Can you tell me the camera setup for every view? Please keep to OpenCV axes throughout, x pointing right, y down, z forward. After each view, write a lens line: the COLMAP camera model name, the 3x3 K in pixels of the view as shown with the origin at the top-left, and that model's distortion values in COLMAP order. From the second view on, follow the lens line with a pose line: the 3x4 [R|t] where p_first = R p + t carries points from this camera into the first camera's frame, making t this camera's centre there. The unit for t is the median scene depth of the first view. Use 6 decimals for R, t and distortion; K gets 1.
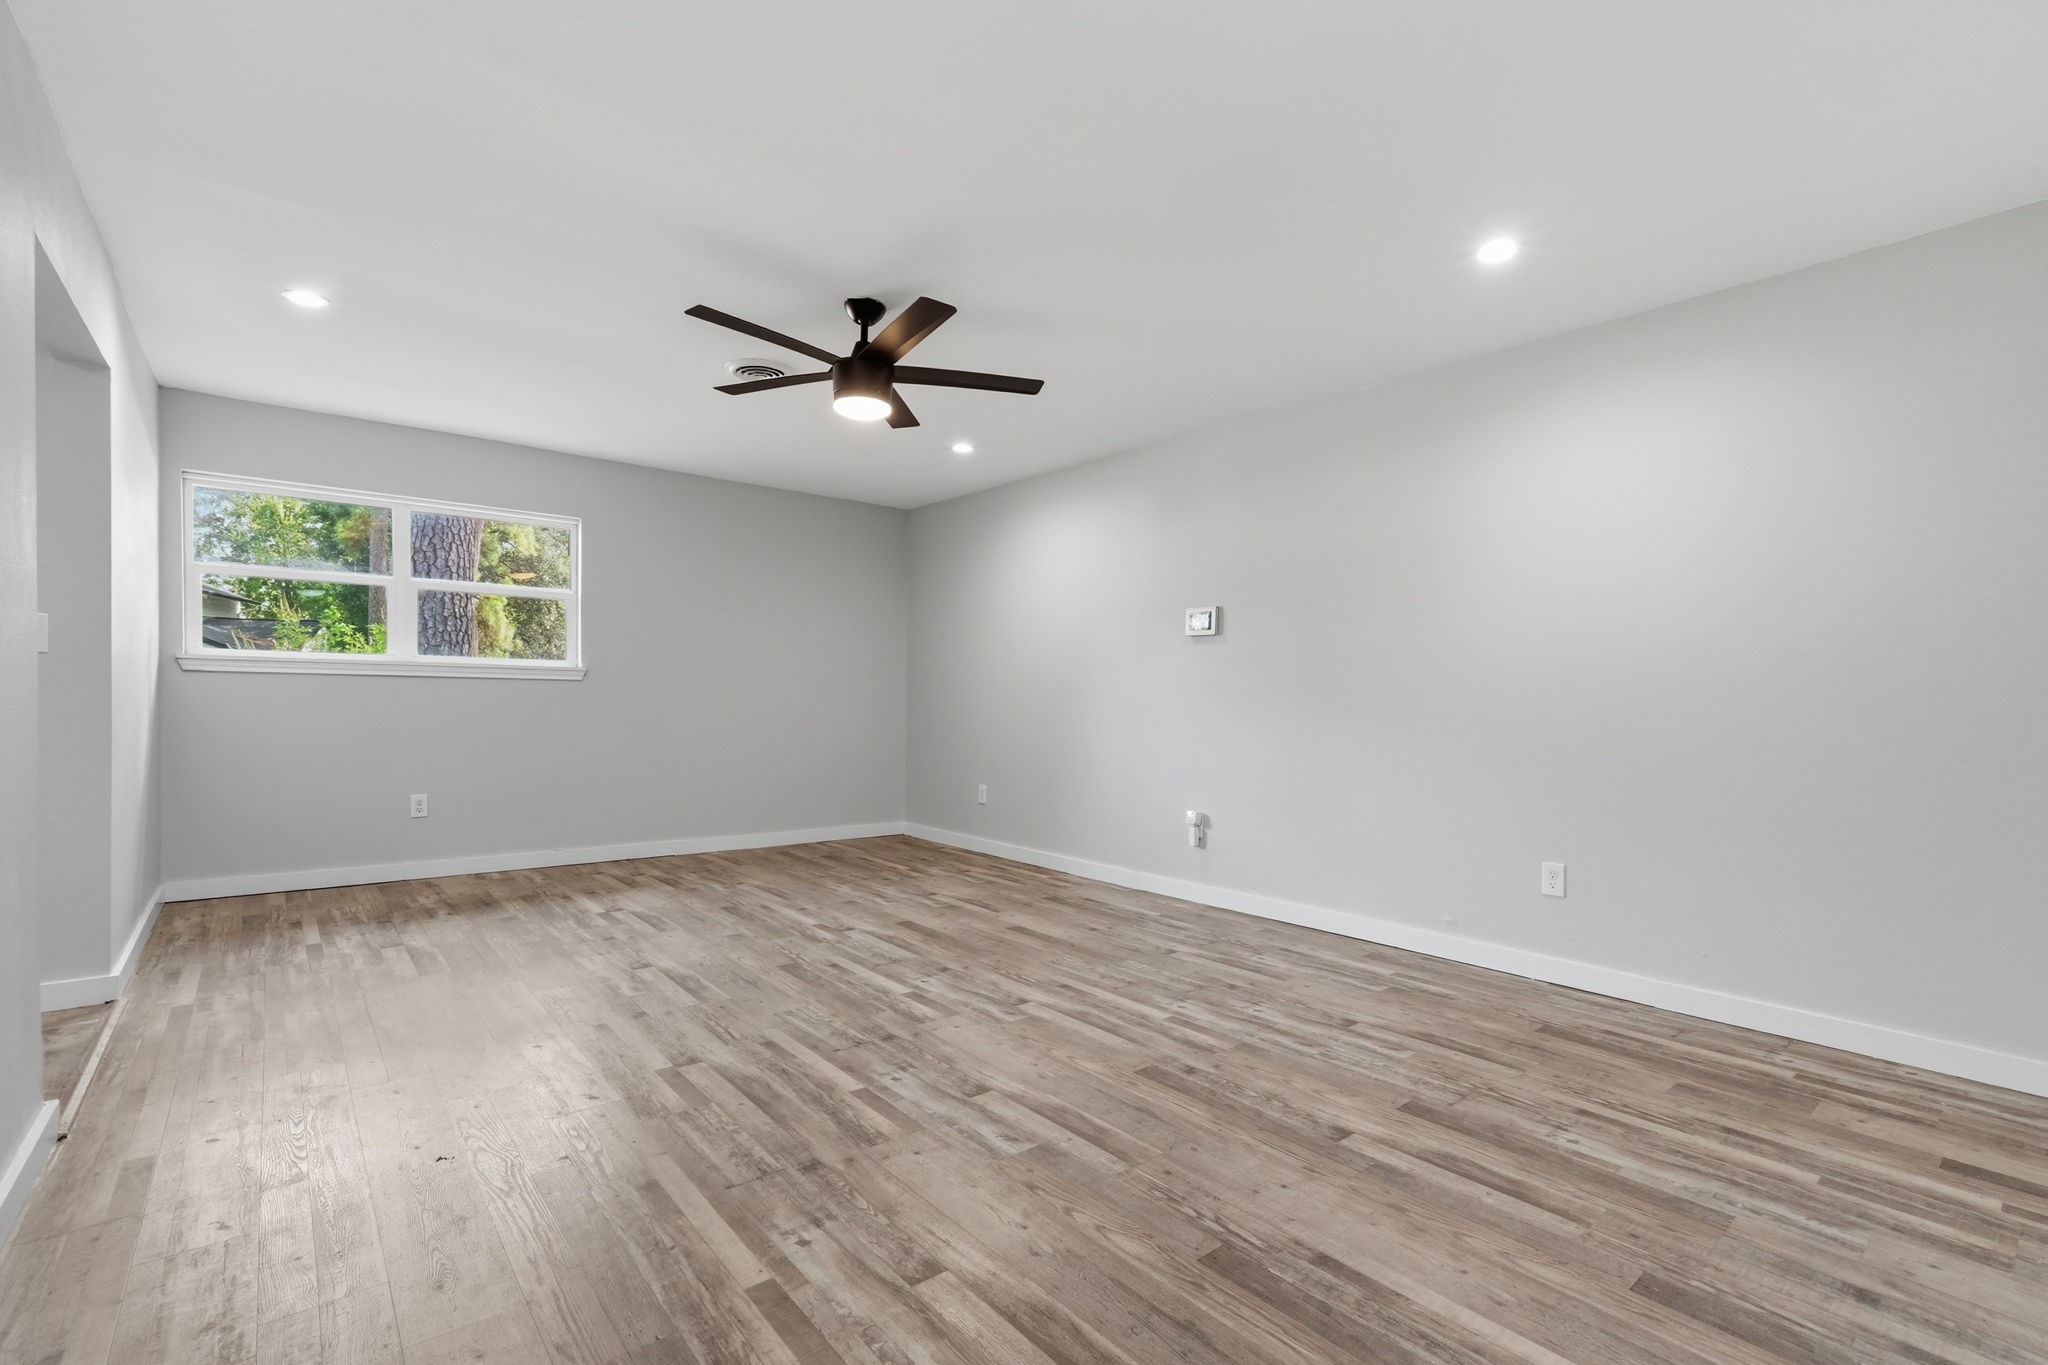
lens RADIAL K [[915.9, 0, 1022.3], [0, 915.9, 718.8], [0, 0, 1]] dist [-0.000575, 0.000732]
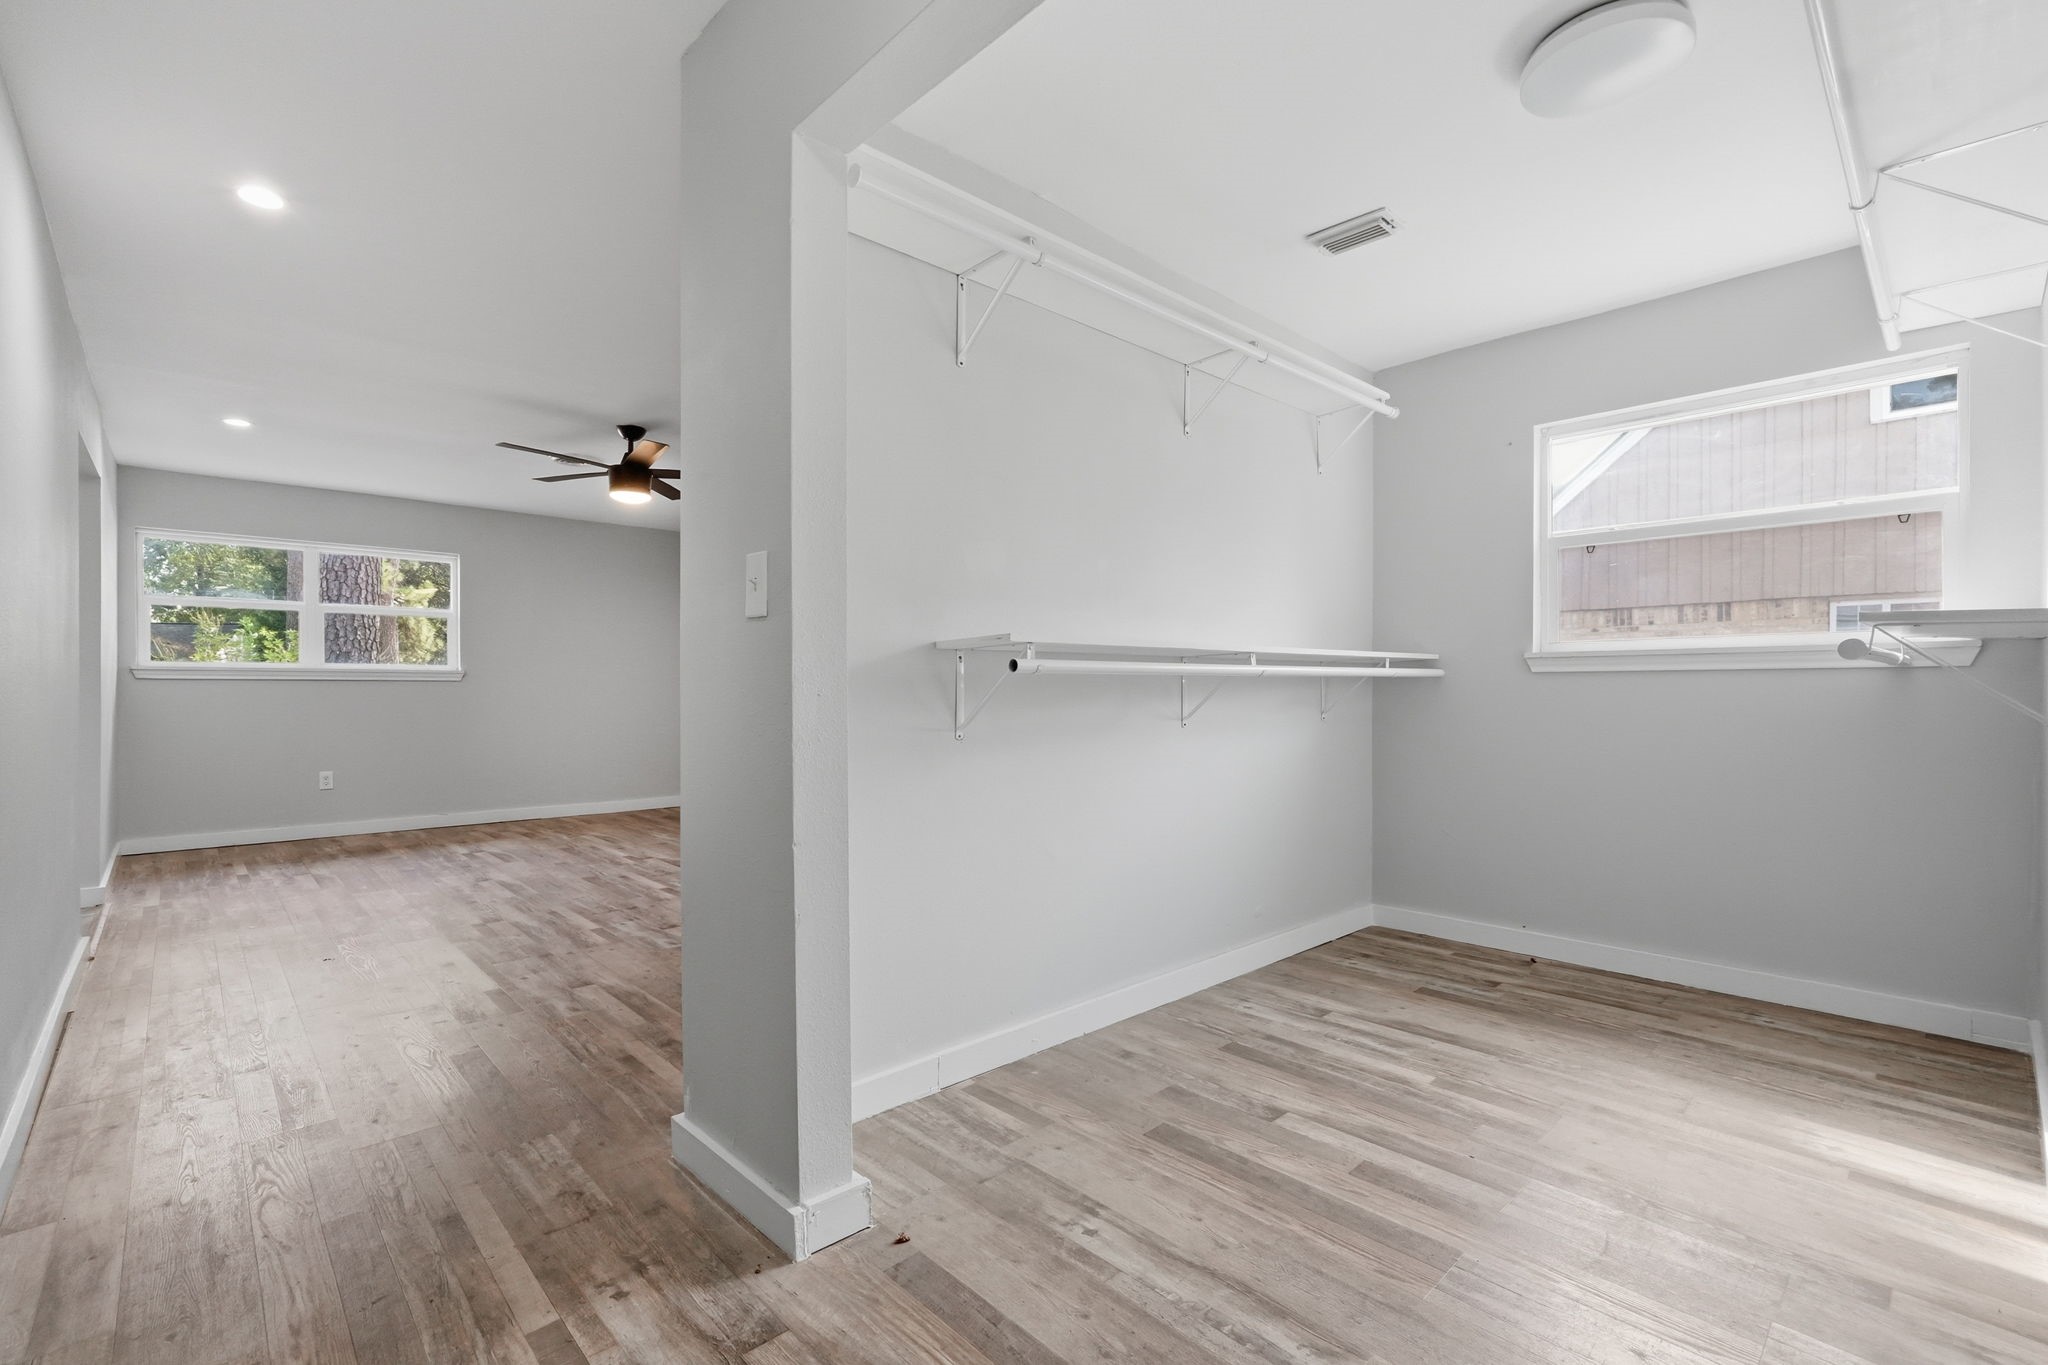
lens RADIAL K [[899.0, 0, 988.5], [0, 899.0, 685.1], [0, 0, 1]] dist [0.019364, -0.000342]
pose [[0.999135, -0.017389, 0.037761, 0.255113], [0.018382, 0.999490, -0.026112, 0.013173], [-0.037288, 0.026784, 0.998946, -0.355068]]
